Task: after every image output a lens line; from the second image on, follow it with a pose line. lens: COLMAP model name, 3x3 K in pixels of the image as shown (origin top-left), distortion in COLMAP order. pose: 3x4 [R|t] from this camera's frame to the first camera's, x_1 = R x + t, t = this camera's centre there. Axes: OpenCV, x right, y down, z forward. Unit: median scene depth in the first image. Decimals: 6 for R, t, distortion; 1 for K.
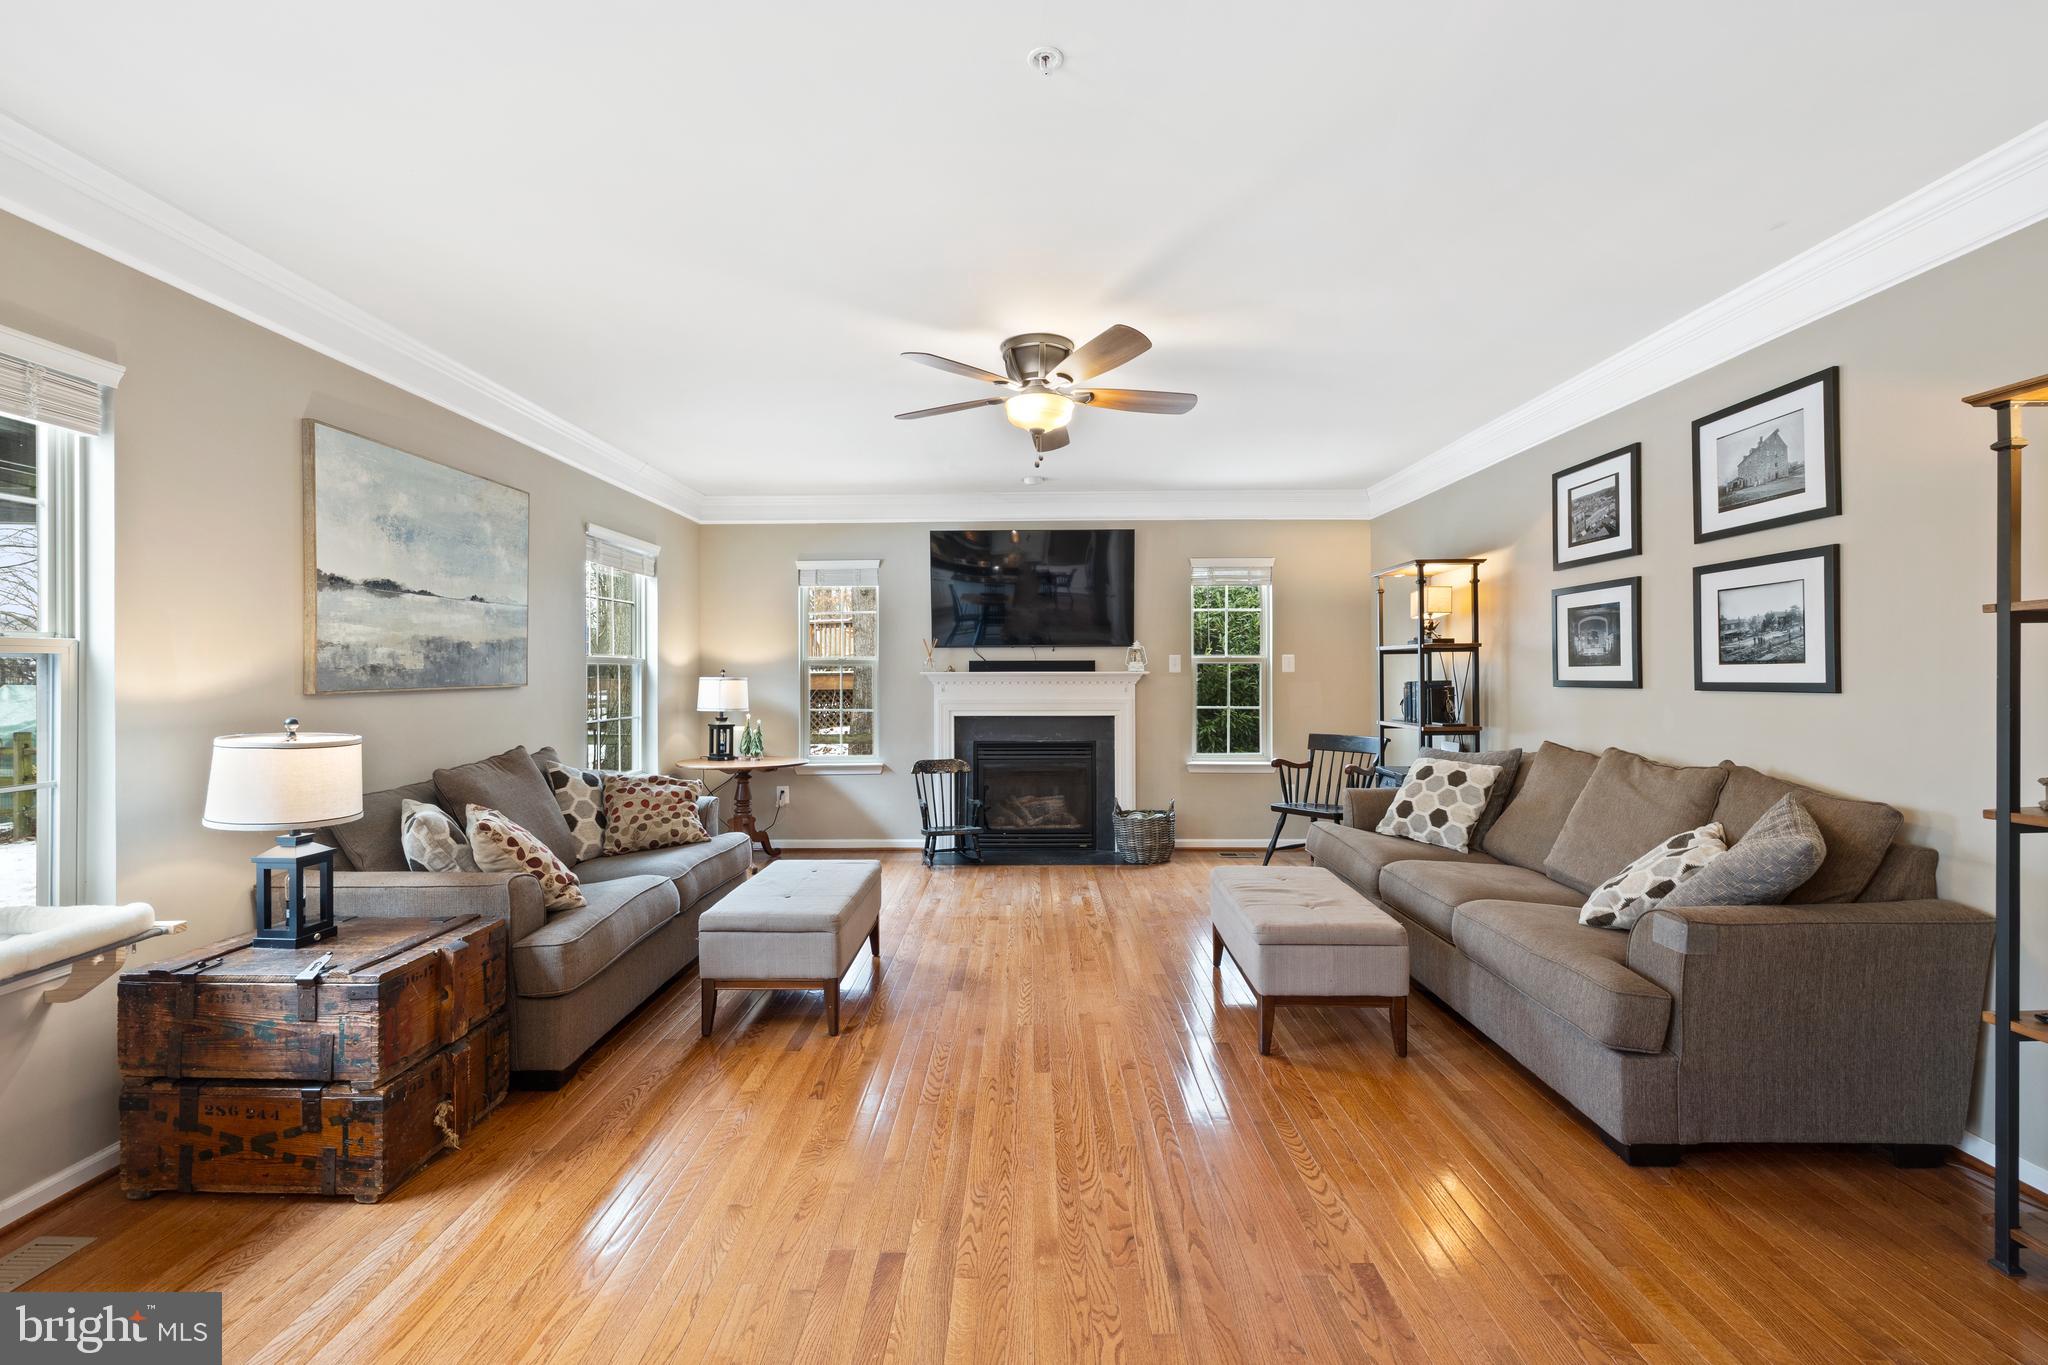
lens RADIAL K [[863.2, 0, 1020.7], [0, 863.2, 674.3], [0, 0, 1]] dist [0.001492, -0.000668]
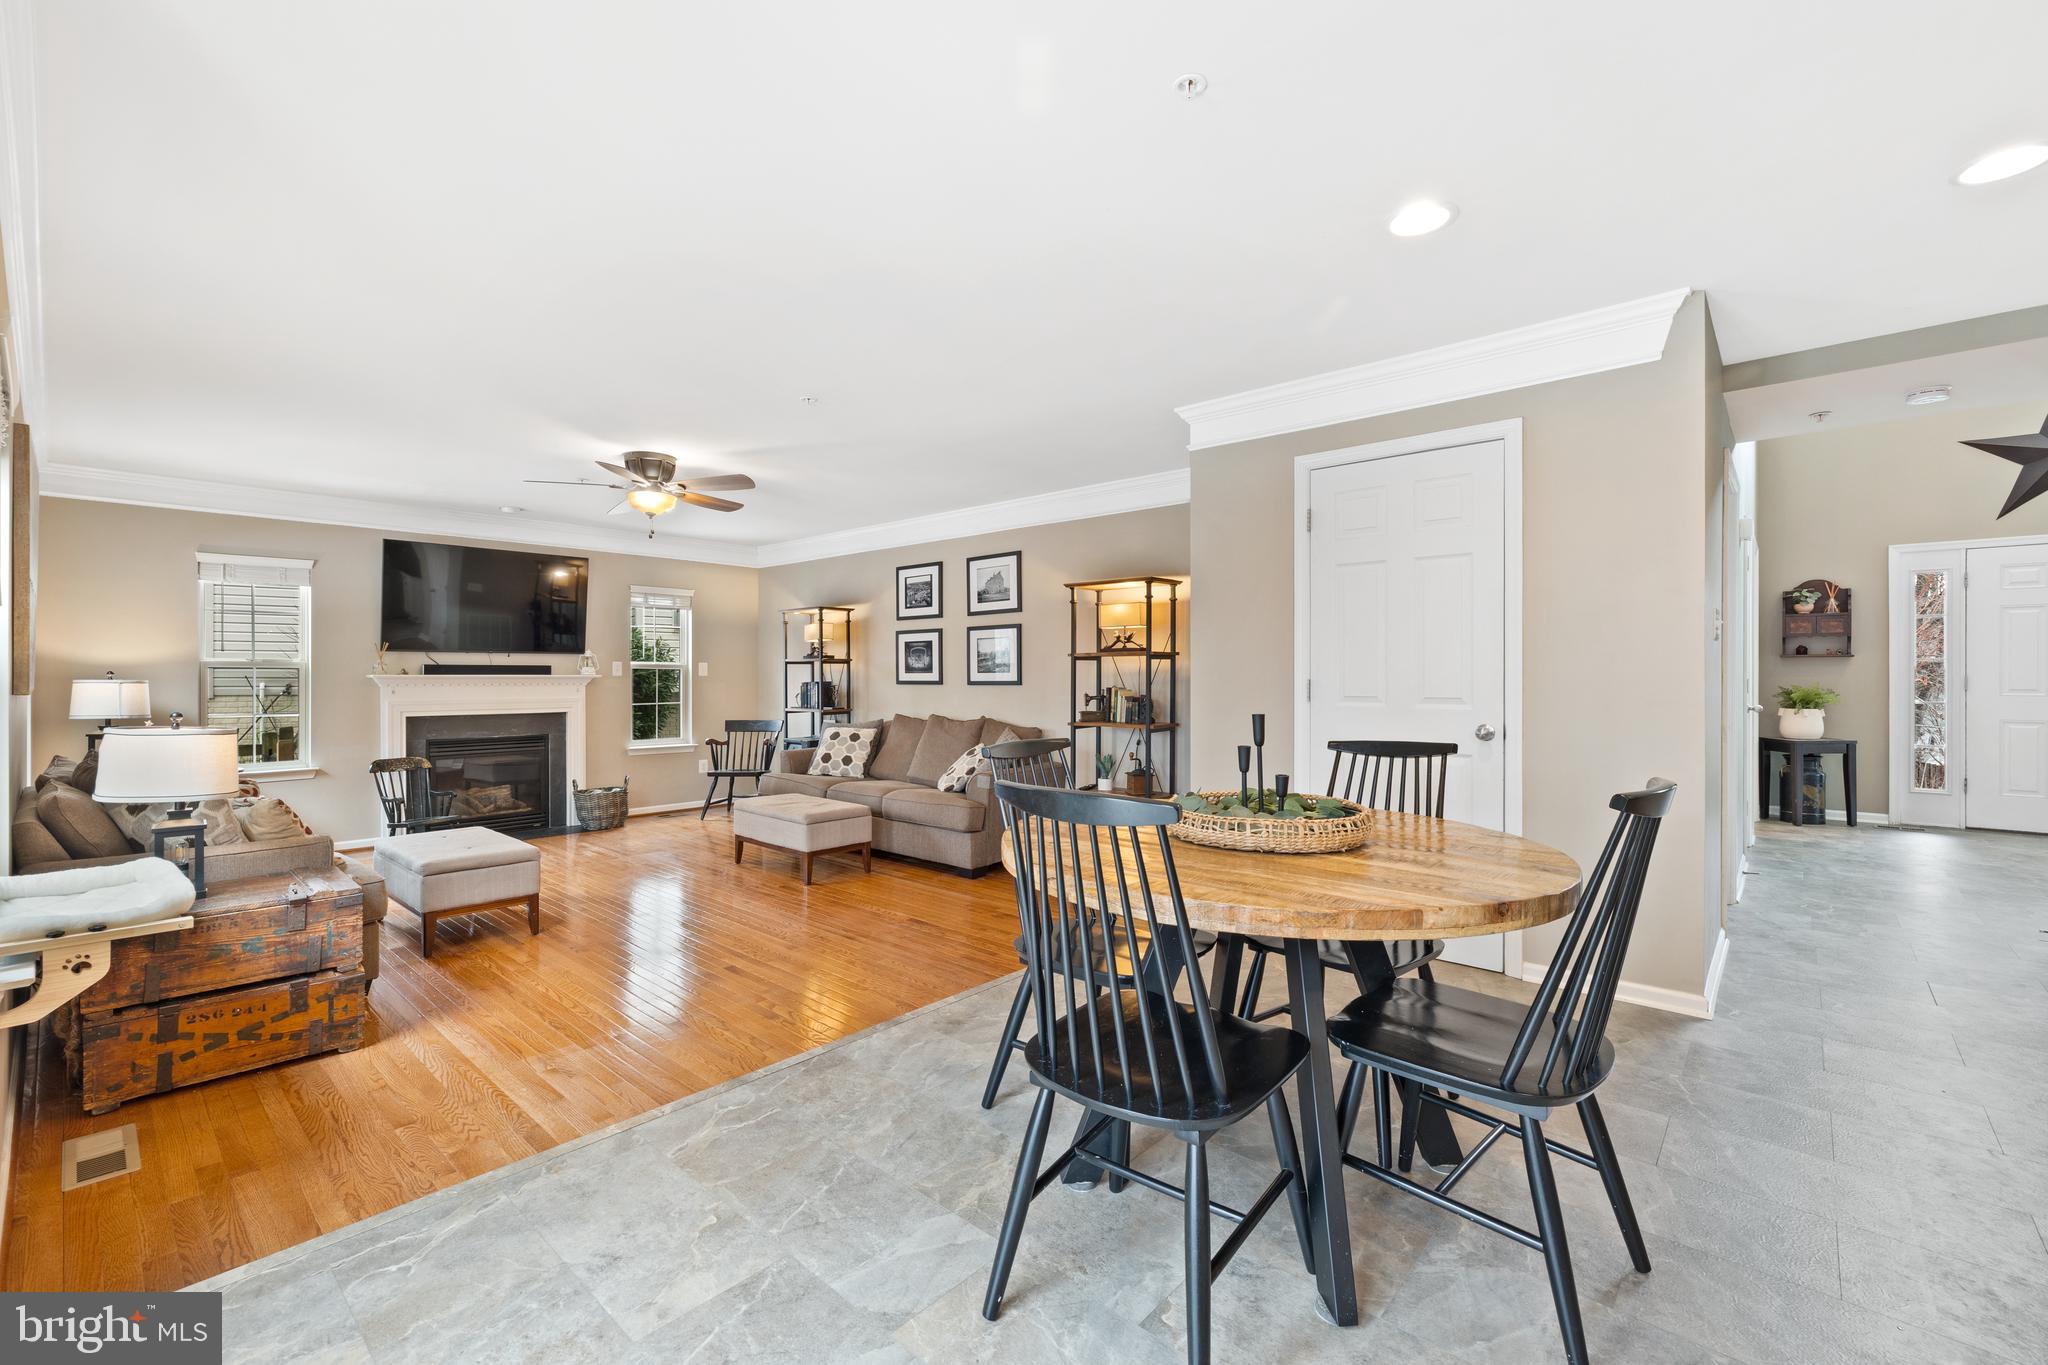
lens RADIAL K [[863.2, 0, 1020.0], [0, 863.2, 678.3], [0, 0, 1]] dist [0.001492, -0.000668]
pose [[0.661383, 0.000705, 0.750048, -0.589861], [-0.000725, 1.000000, -0.000301, 0.002118], [-0.750048, -0.000345, 0.661383, -0.406134]]
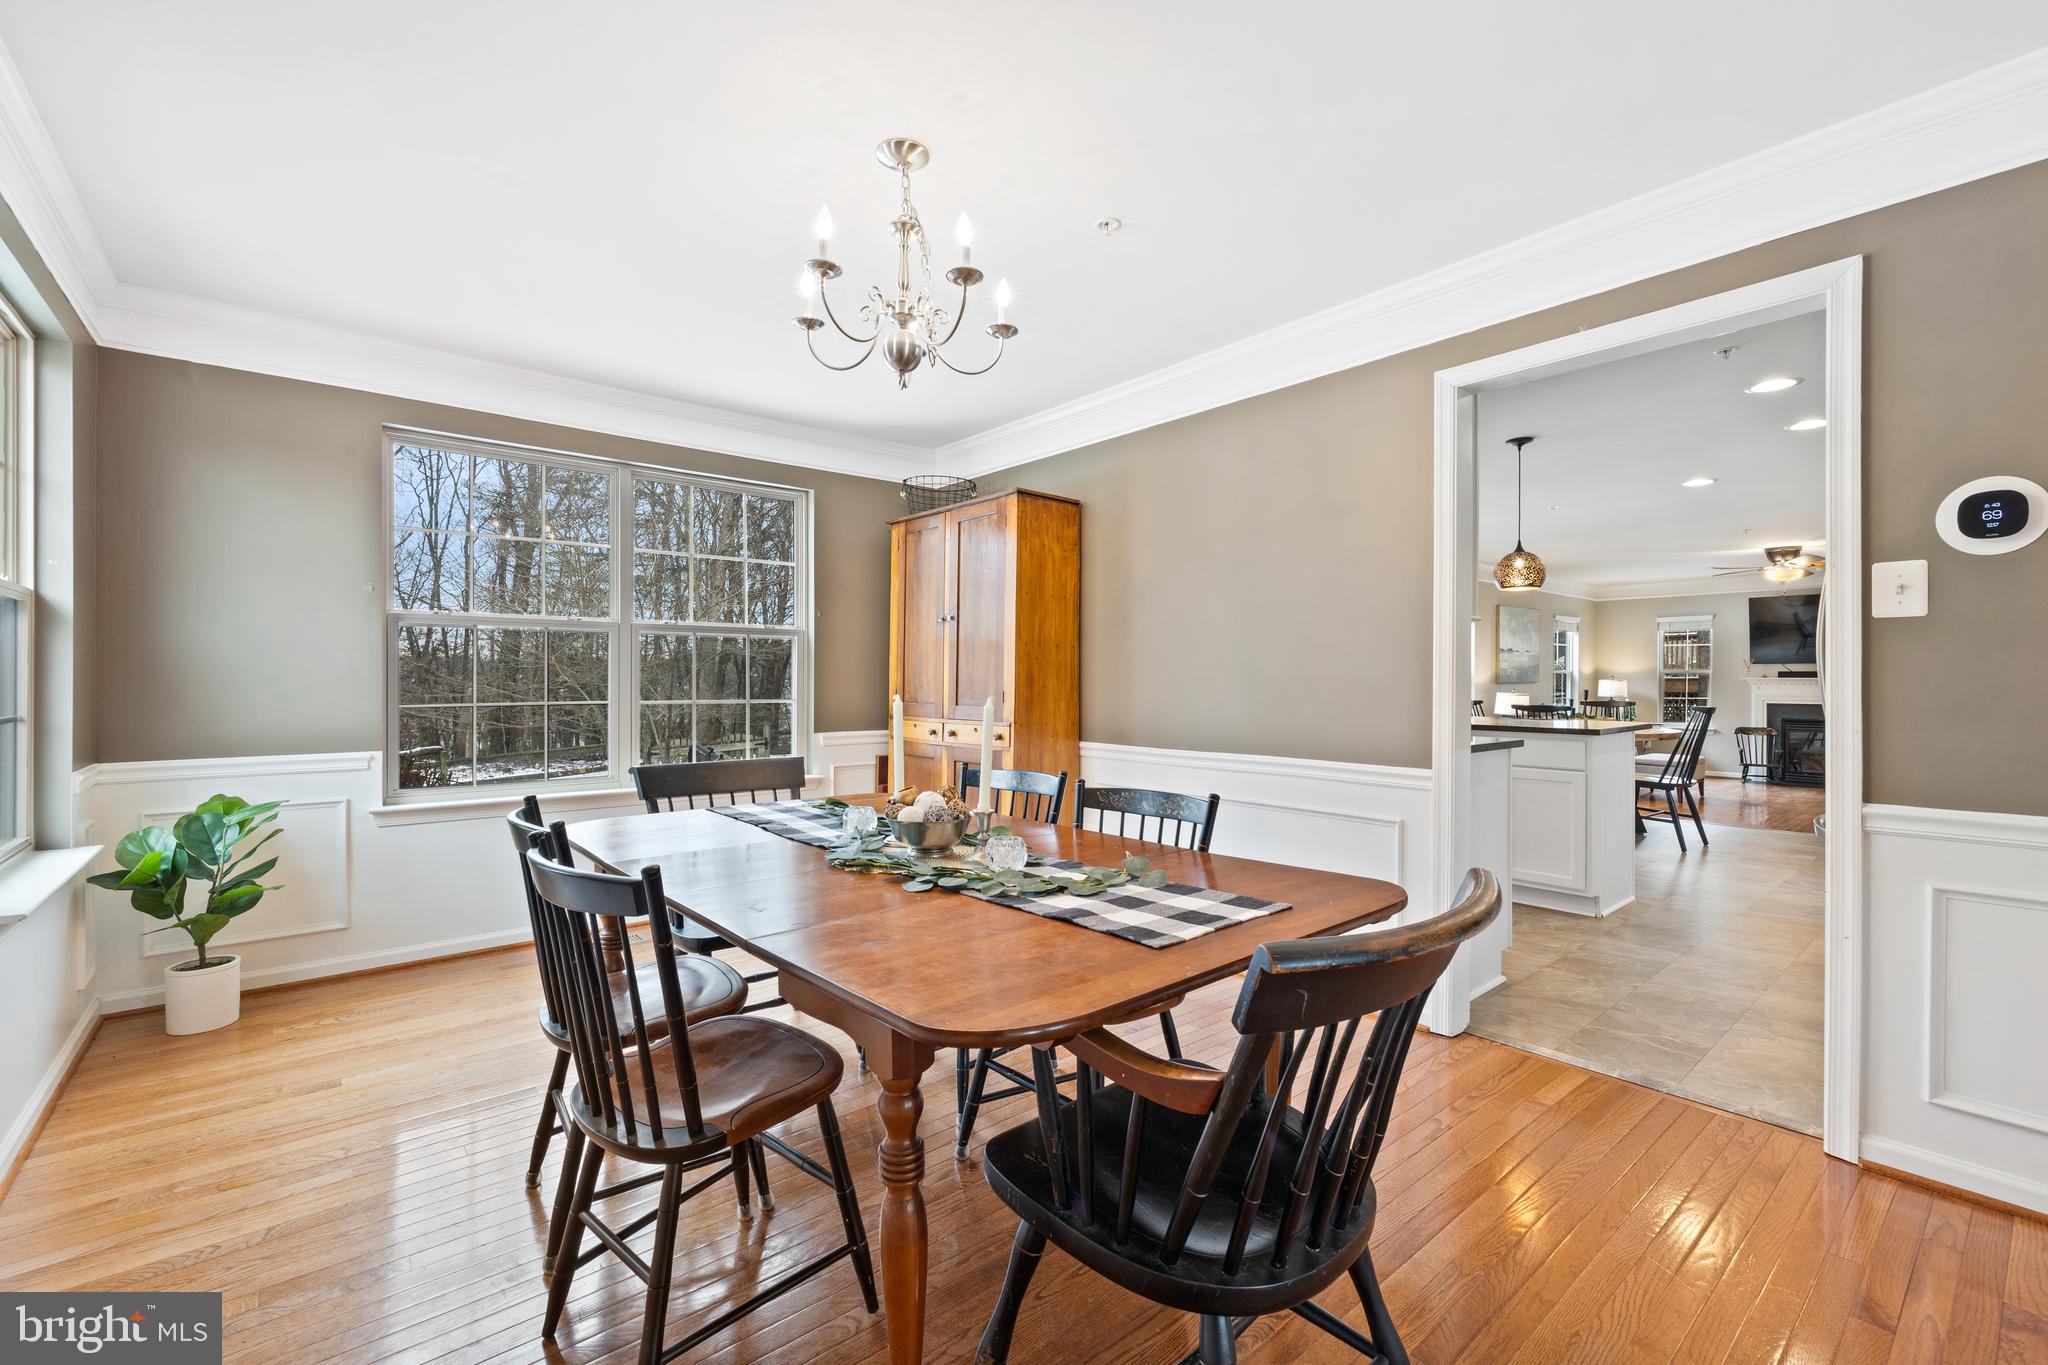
lens RADIAL K [[863.2, 0, 1012.4], [0, 863.2, 678.4], [0, 0, 1]] dist [0.001492, -0.000668]
pose [[0.643356, 0.005526, -0.765547, 0.439615], [-0.005579, 0.999981, 0.002530, 0.004204], [0.765547, 0.002644, 0.643375, -2.030171]]
